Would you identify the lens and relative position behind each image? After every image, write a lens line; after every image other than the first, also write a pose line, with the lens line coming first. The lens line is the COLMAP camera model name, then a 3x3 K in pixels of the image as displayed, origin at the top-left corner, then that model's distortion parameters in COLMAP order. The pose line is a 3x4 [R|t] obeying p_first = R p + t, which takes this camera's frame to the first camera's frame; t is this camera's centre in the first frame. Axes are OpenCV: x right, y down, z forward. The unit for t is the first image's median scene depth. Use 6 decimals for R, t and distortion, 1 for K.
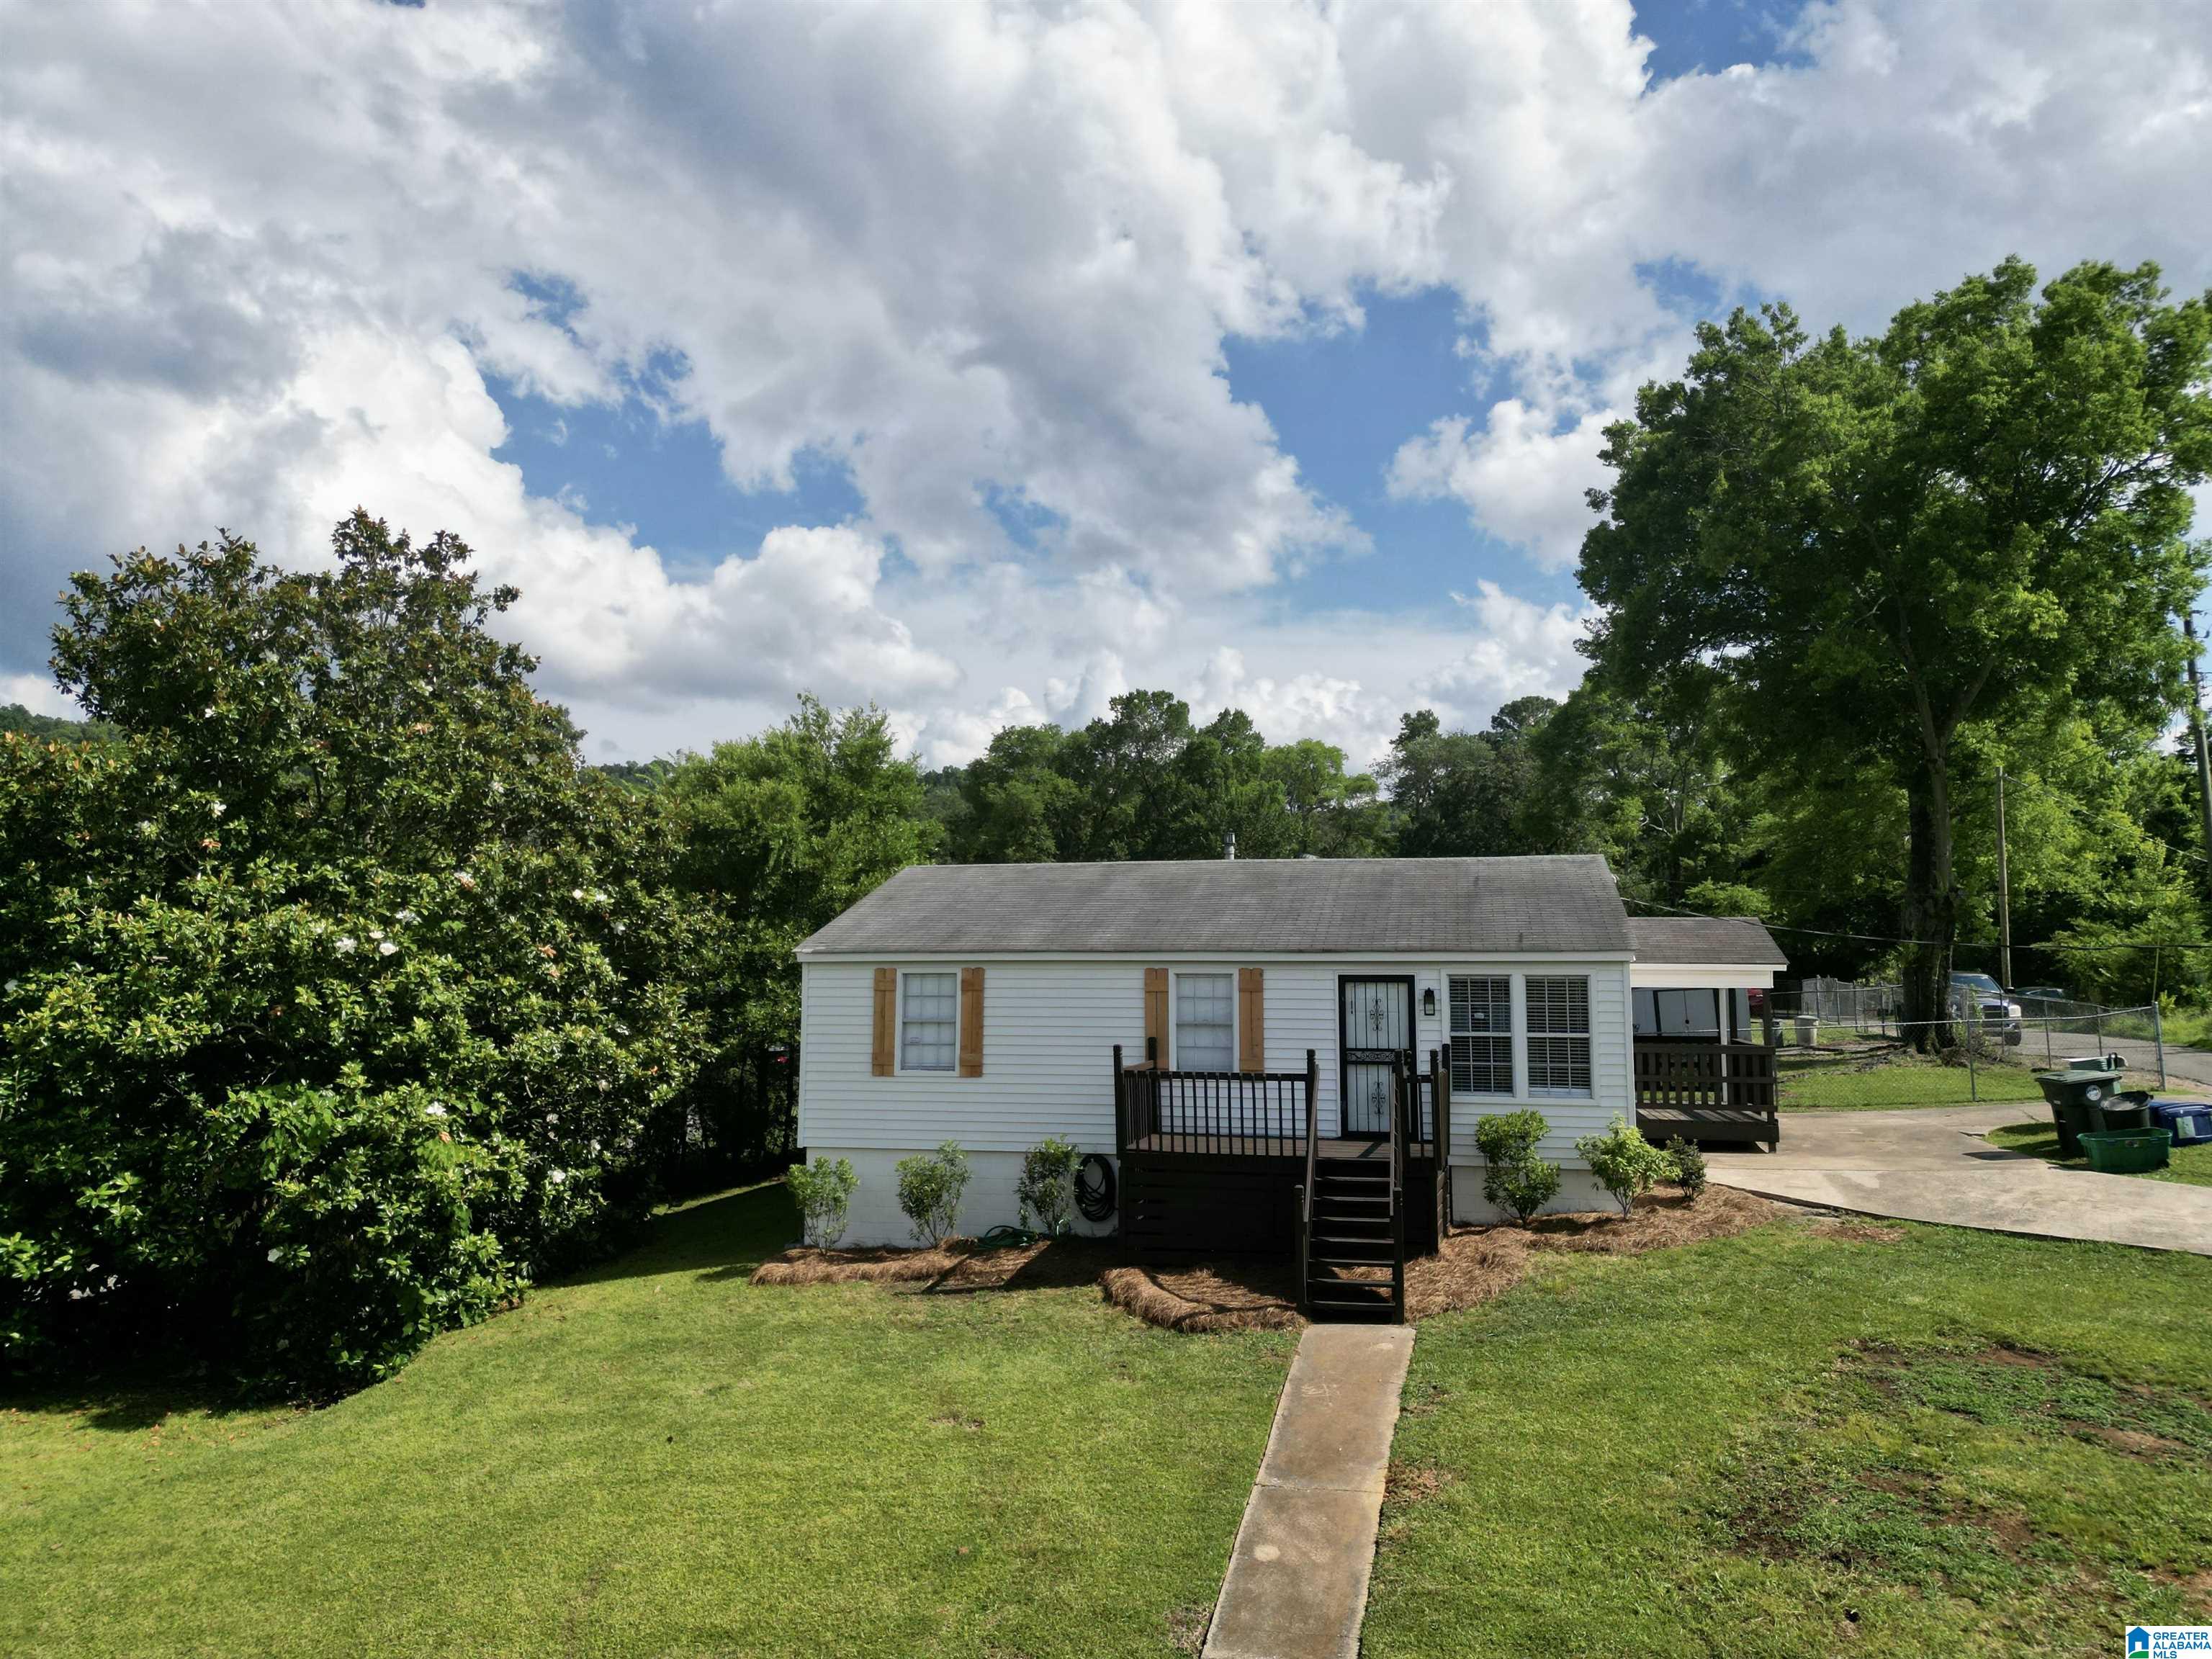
lens RADIAL K [[1525.7, 0, 1106.0], [0, 1525.7, 829.5], [0, 0, 1]] dist [0.086863, -0.083771]
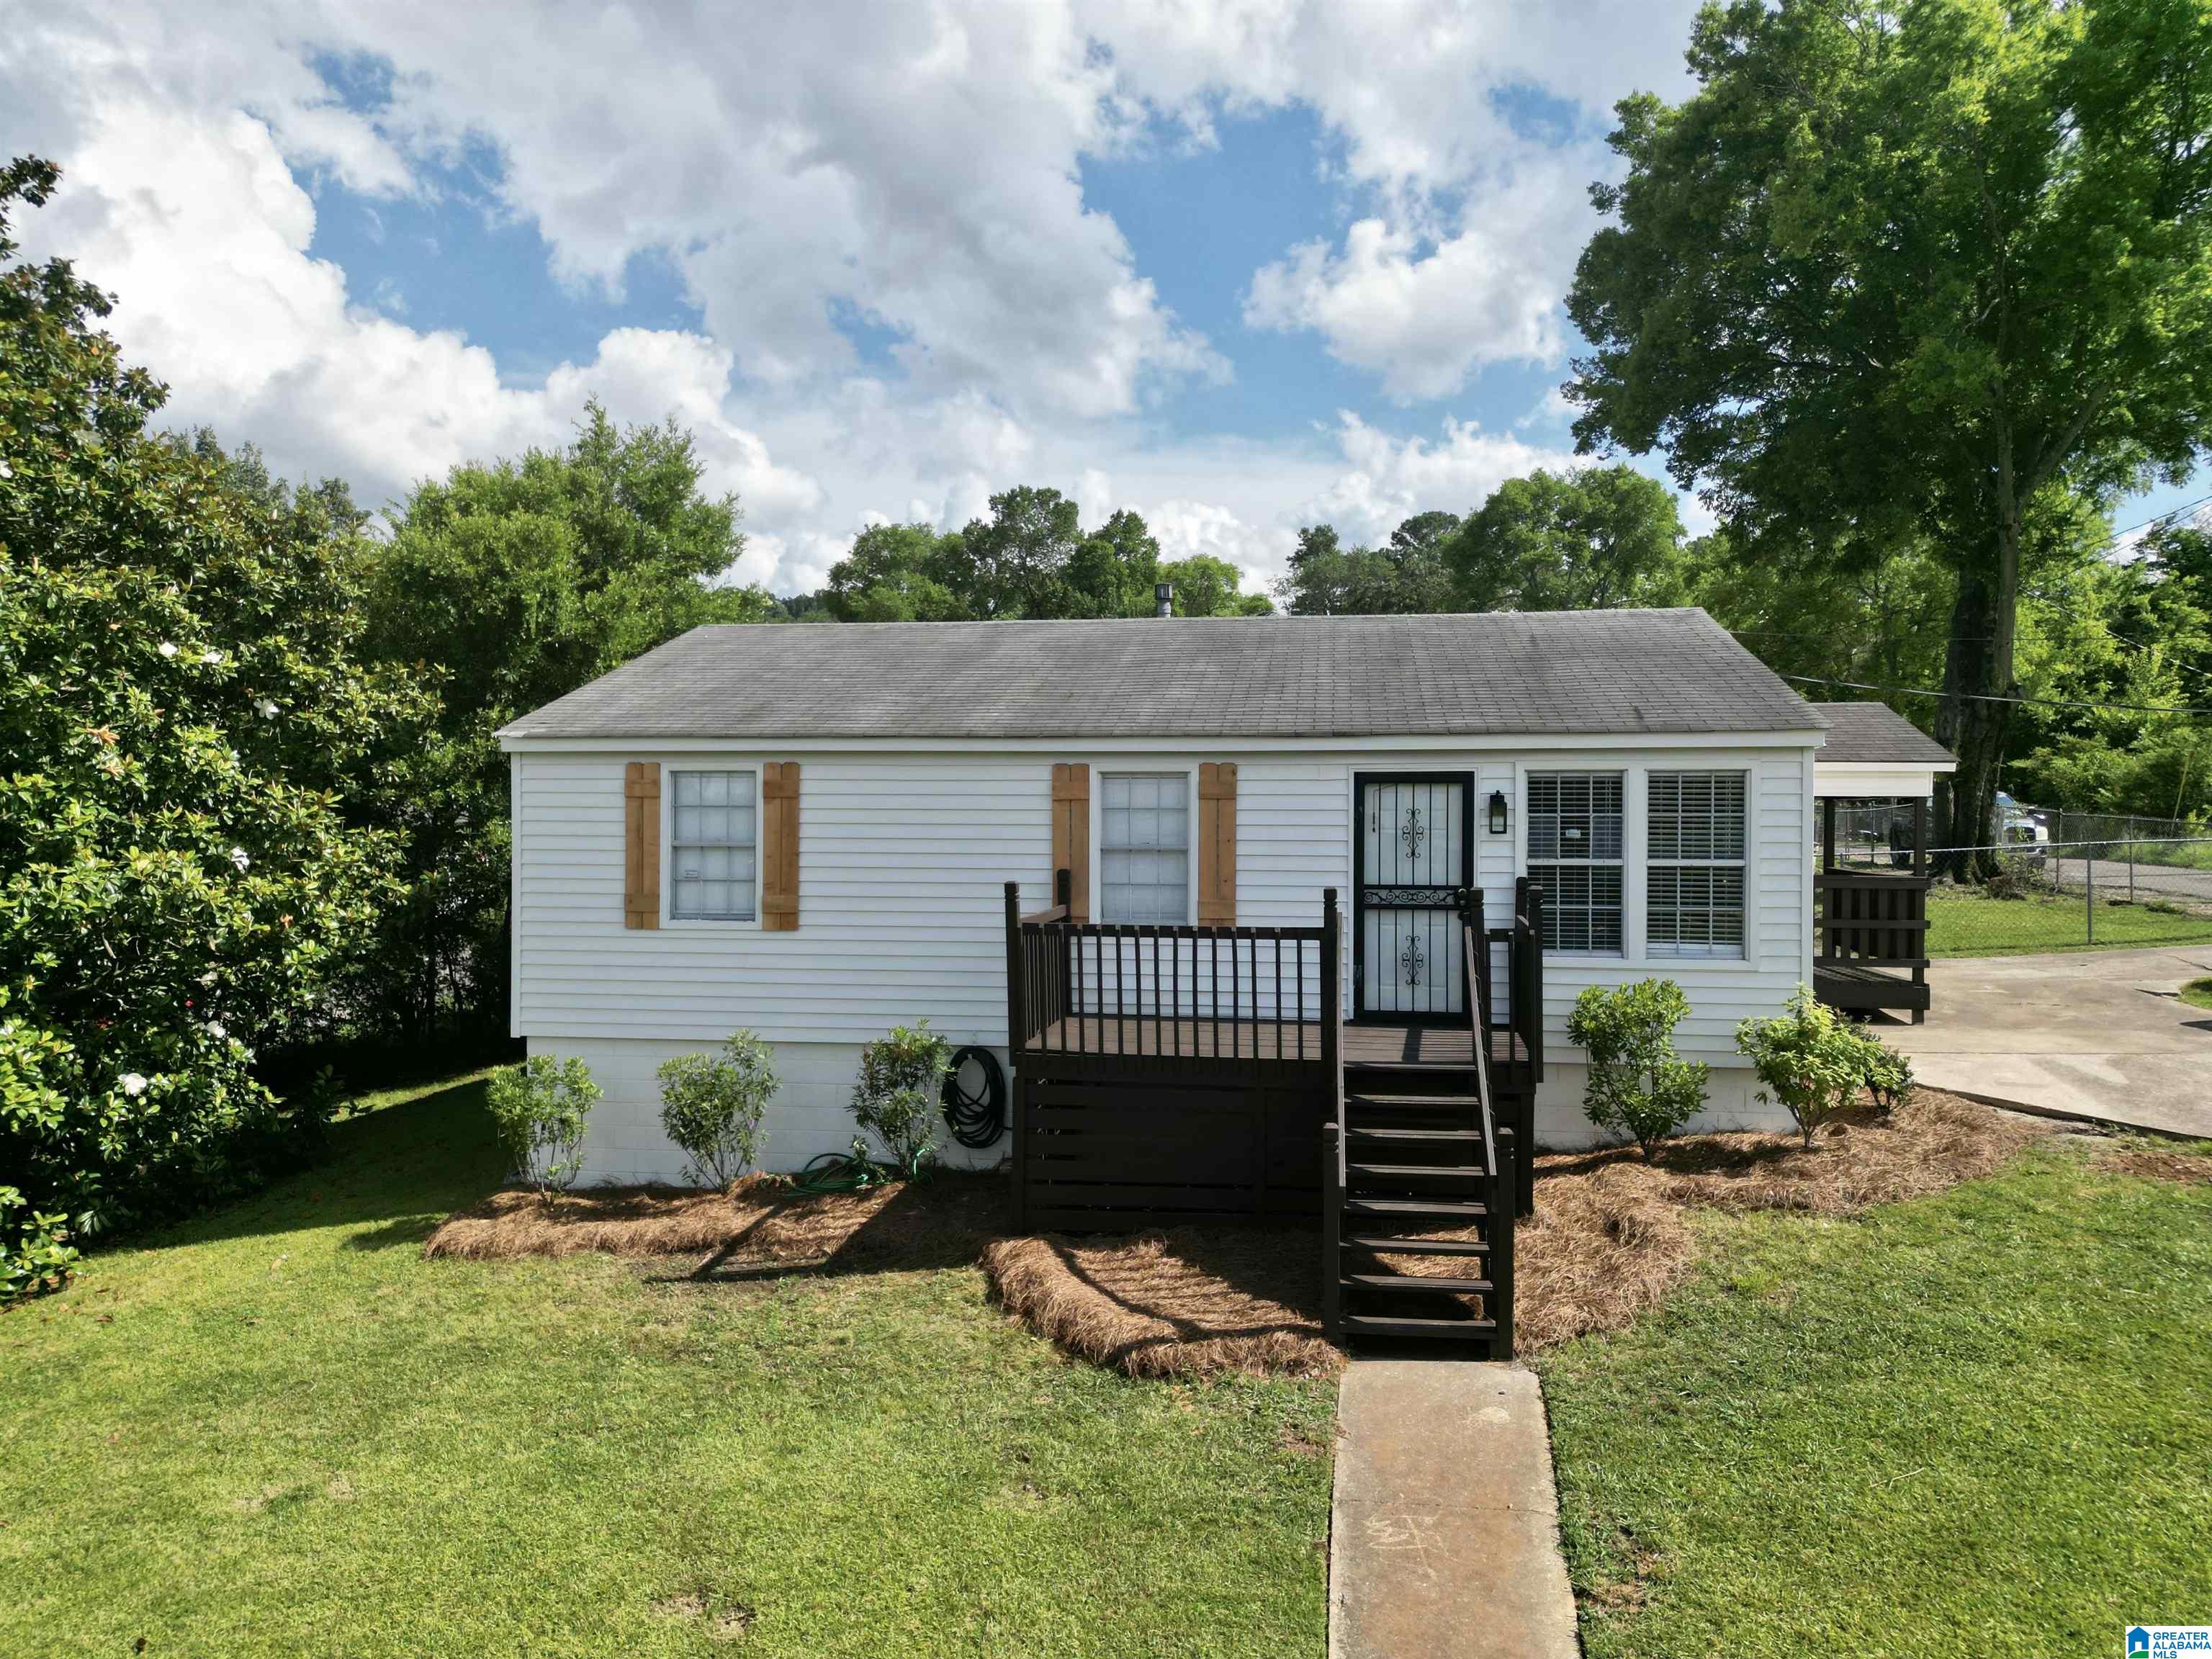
lens RADIAL K [[1525.7, 0, 1106.0], [0, 1525.7, 829.5], [0, 0, 1]] dist [0.086863, -0.083771]
pose [[0.996847, 0.000422, 0.079348, -0.002871], [-0.009065, 0.994044, 0.108602, 0.050049], [-0.078830, -0.108979, 0.990913, 0.368642]]
